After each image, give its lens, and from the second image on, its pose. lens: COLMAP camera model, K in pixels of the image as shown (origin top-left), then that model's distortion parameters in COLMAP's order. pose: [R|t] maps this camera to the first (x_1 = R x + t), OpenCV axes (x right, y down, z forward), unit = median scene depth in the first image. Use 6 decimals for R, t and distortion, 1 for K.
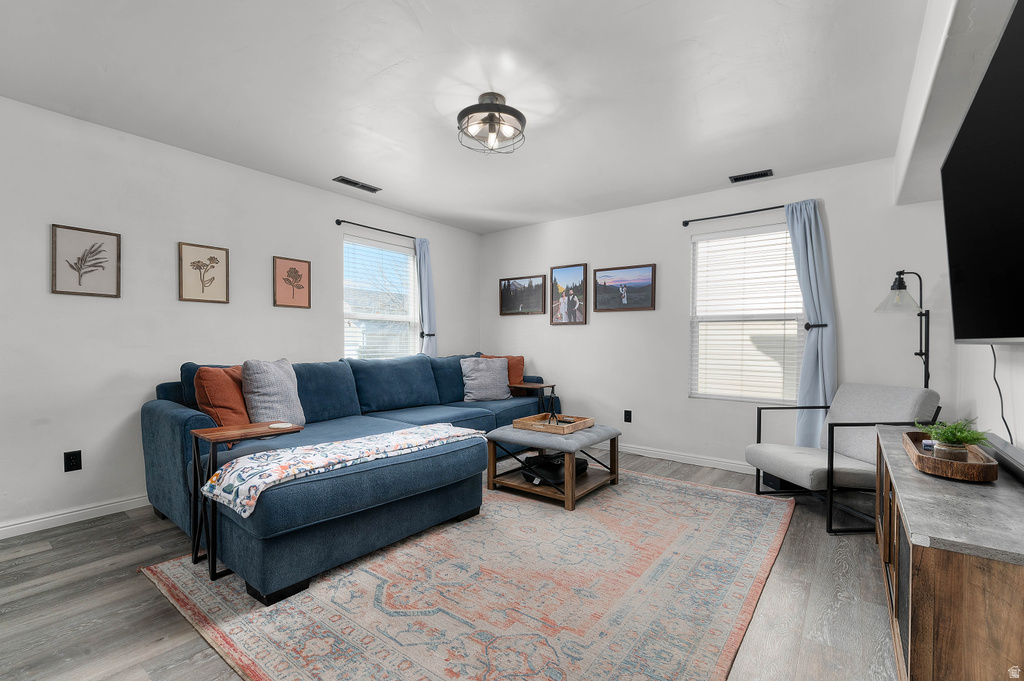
lens RADIAL K [[443.1, 0, 515.0], [0, 443.1, 344.9], [0, 0, 1]] dist [0.001980, -0.001504]
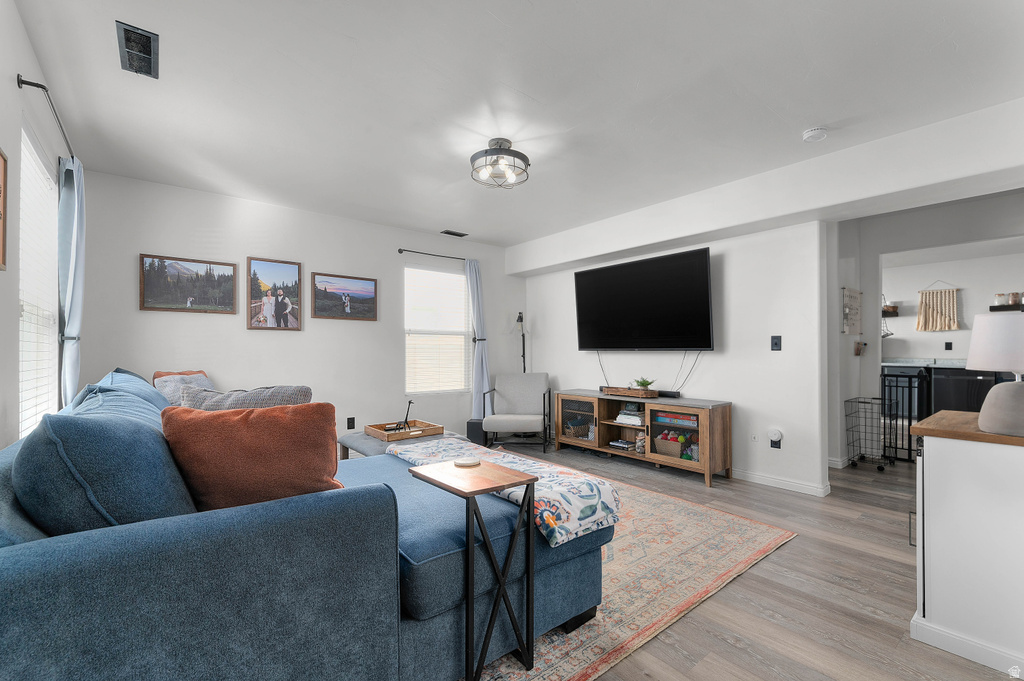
lens RADIAL K [[443.1, 0, 521.0], [0, 443.1, 345.6], [0, 0, 1]] dist [0.001980, -0.001504]
pose [[0.234520, 0.007341, 0.972083, -0.600728], [0.009449, 0.999907, -0.009831, -0.003550], [-0.972065, 0.011491, 0.234429, 0.352059]]
